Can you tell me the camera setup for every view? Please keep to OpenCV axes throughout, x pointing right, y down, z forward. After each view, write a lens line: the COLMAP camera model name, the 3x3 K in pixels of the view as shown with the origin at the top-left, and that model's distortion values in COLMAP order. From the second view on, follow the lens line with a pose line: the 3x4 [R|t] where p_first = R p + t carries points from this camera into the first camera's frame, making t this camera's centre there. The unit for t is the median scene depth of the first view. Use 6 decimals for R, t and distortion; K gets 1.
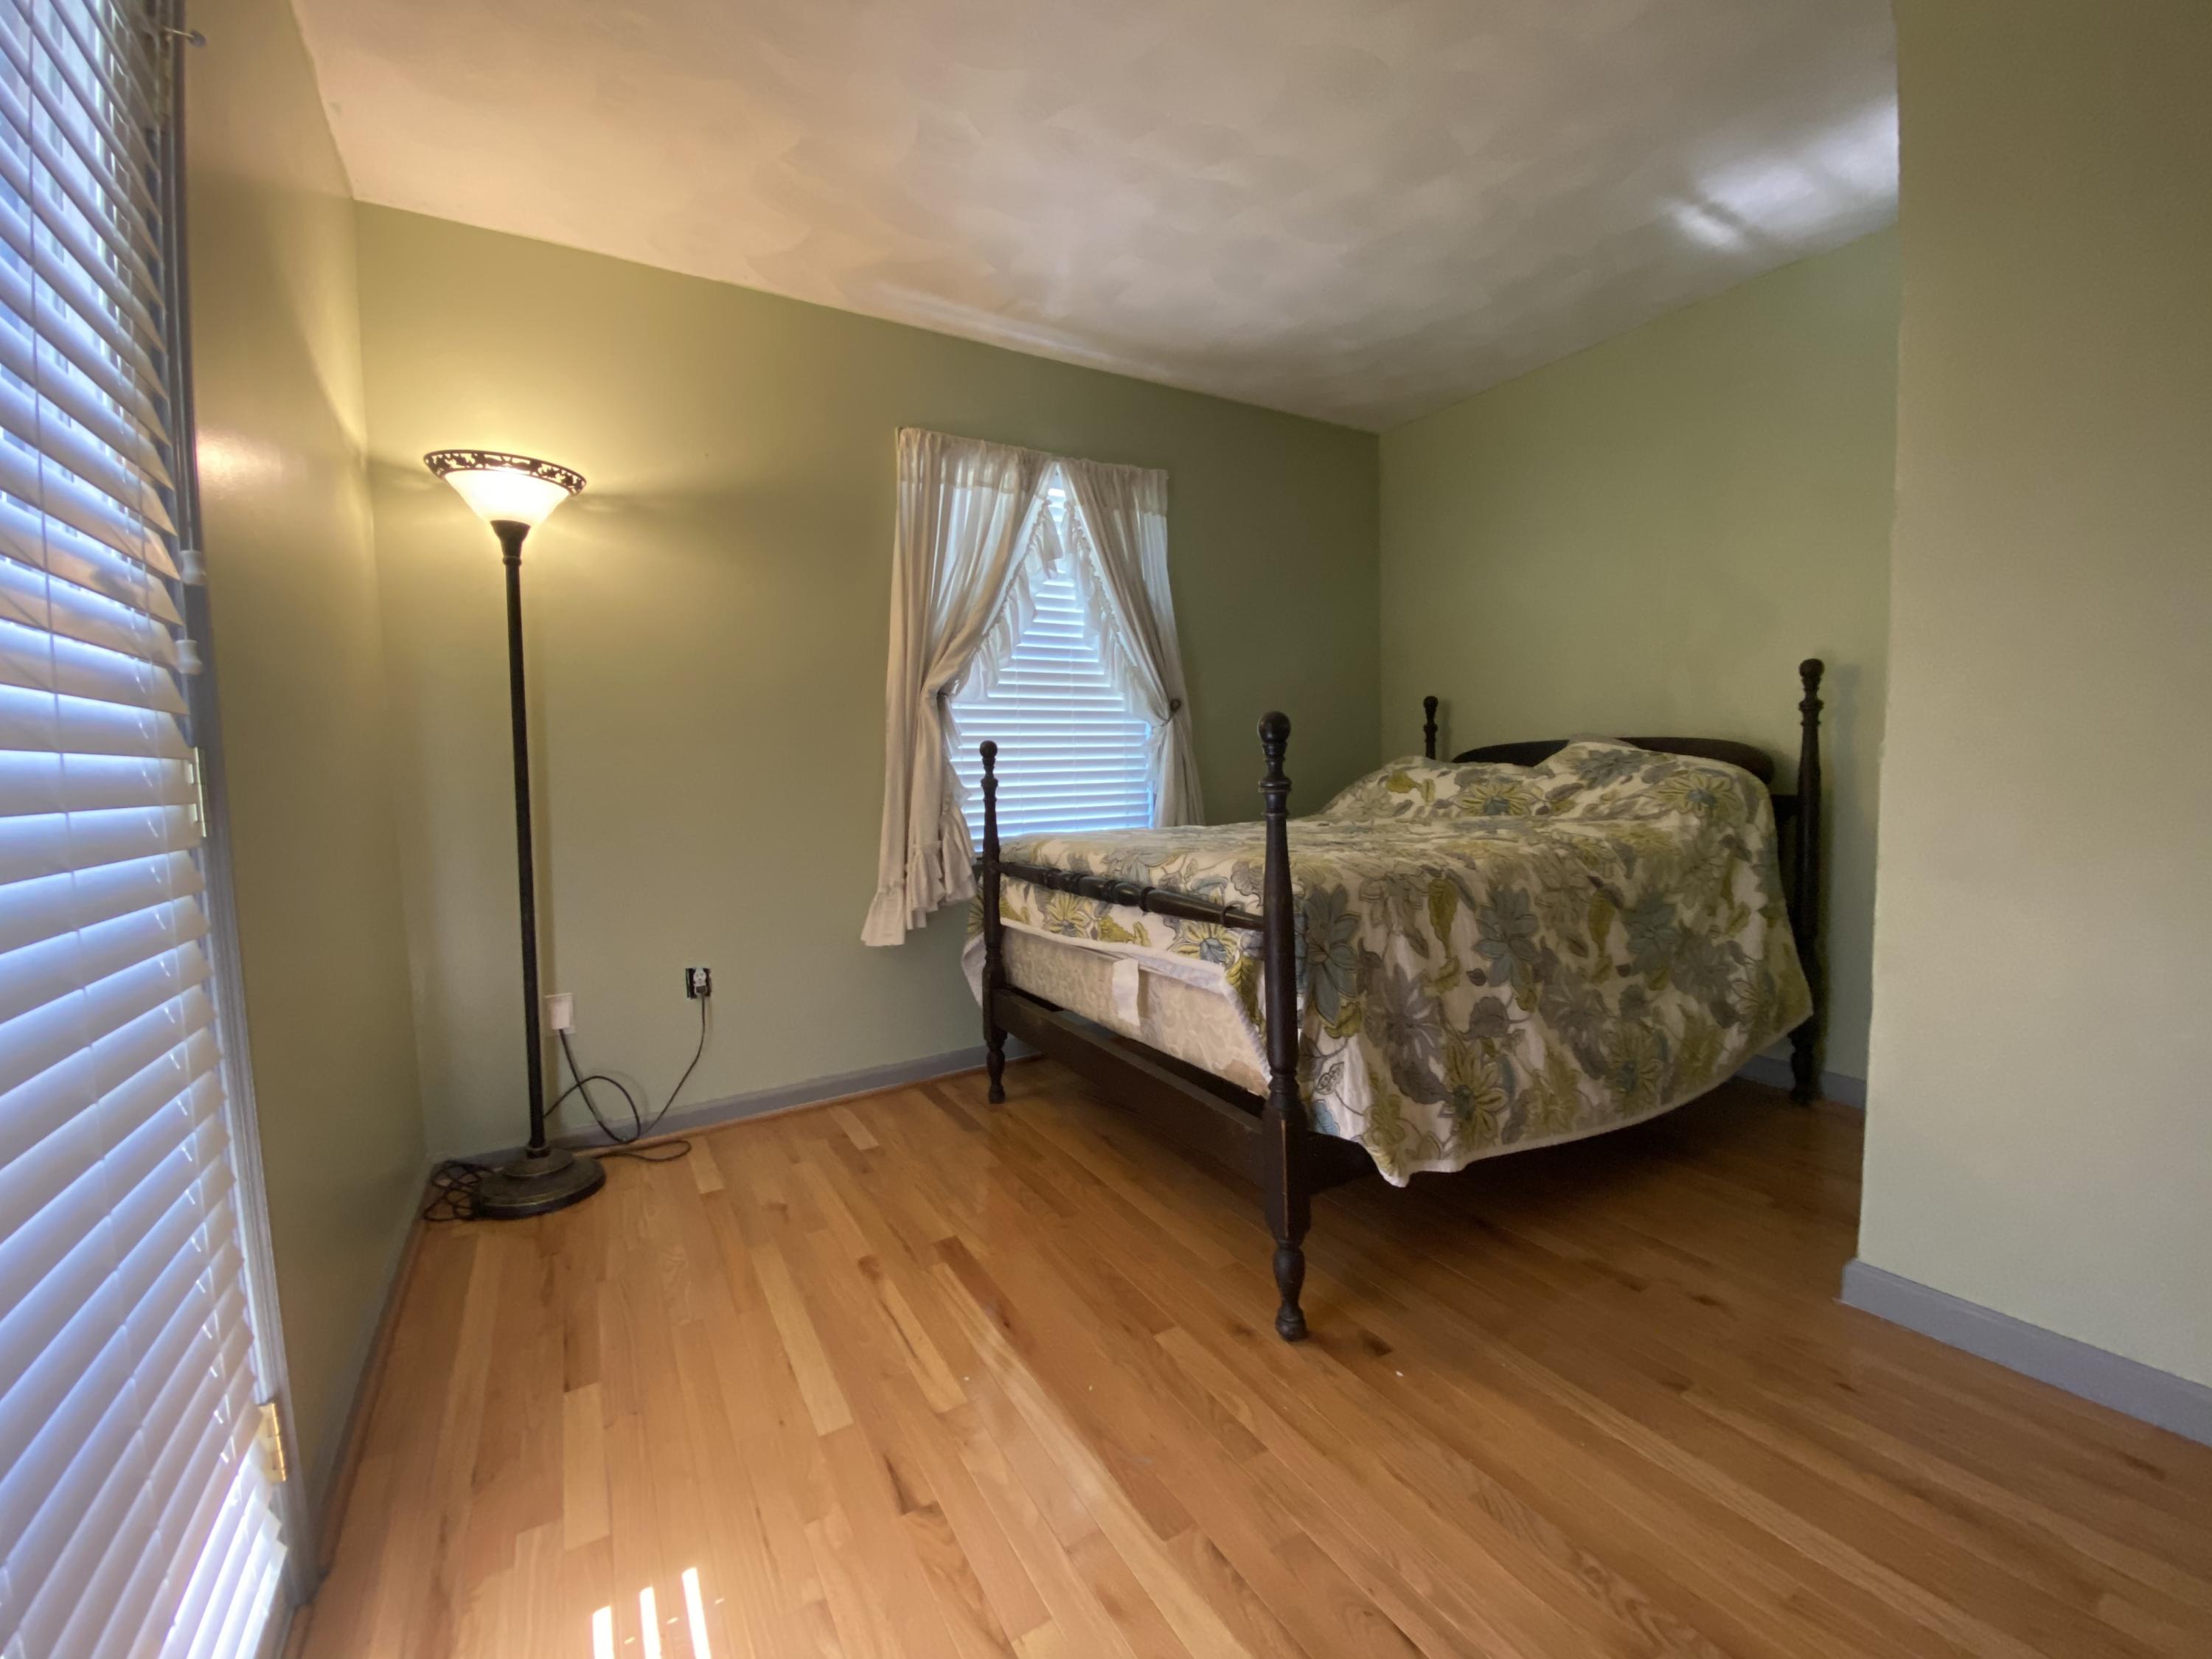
lens RADIAL K [[893.8, 0, 1109.6], [0, 893.8, 829.7], [0, 0, 1]] dist [0.038667, -0.038113]
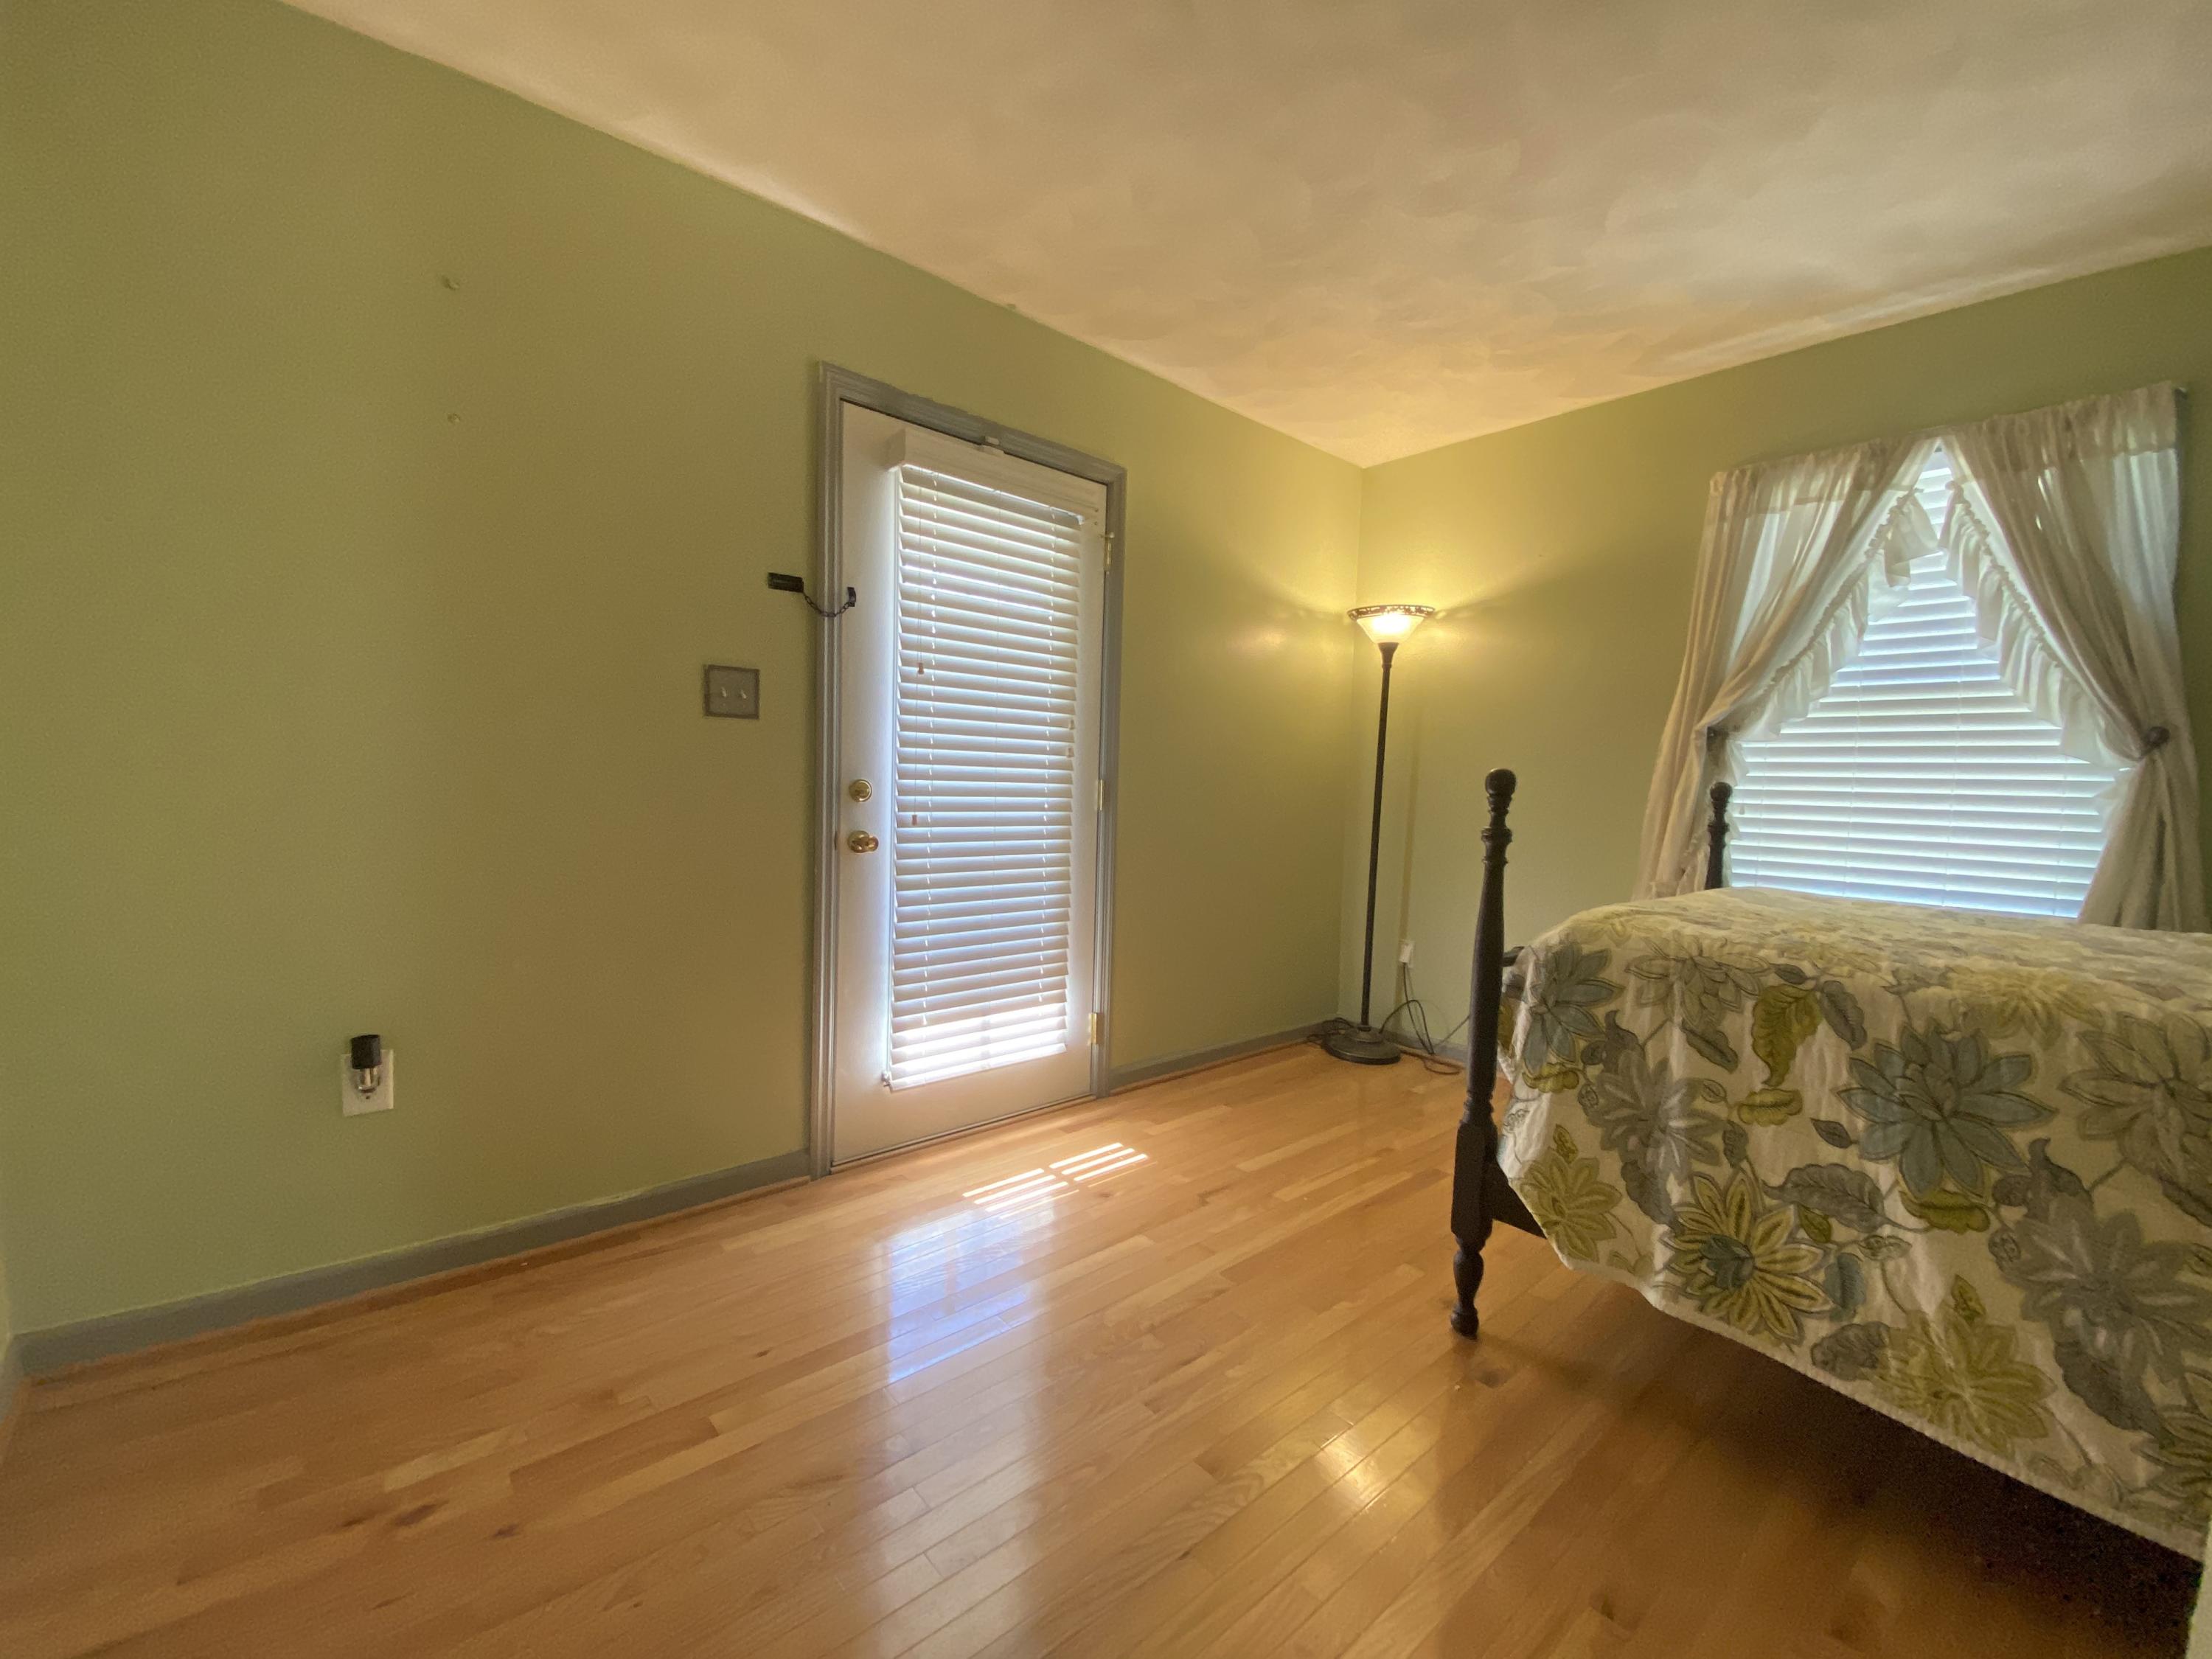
lens RADIAL K [[891.9, 0, 1106.0], [0, 891.9, 829.5], [0, 0, 1]] dist [-0.000323, -0.009475]
pose [[0.174759, 0.083148, -0.981094, 0.972289], [-0.099945, 0.992779, 0.066335, -0.067304], [0.979526, 0.086462, 0.181808, 0.267143]]
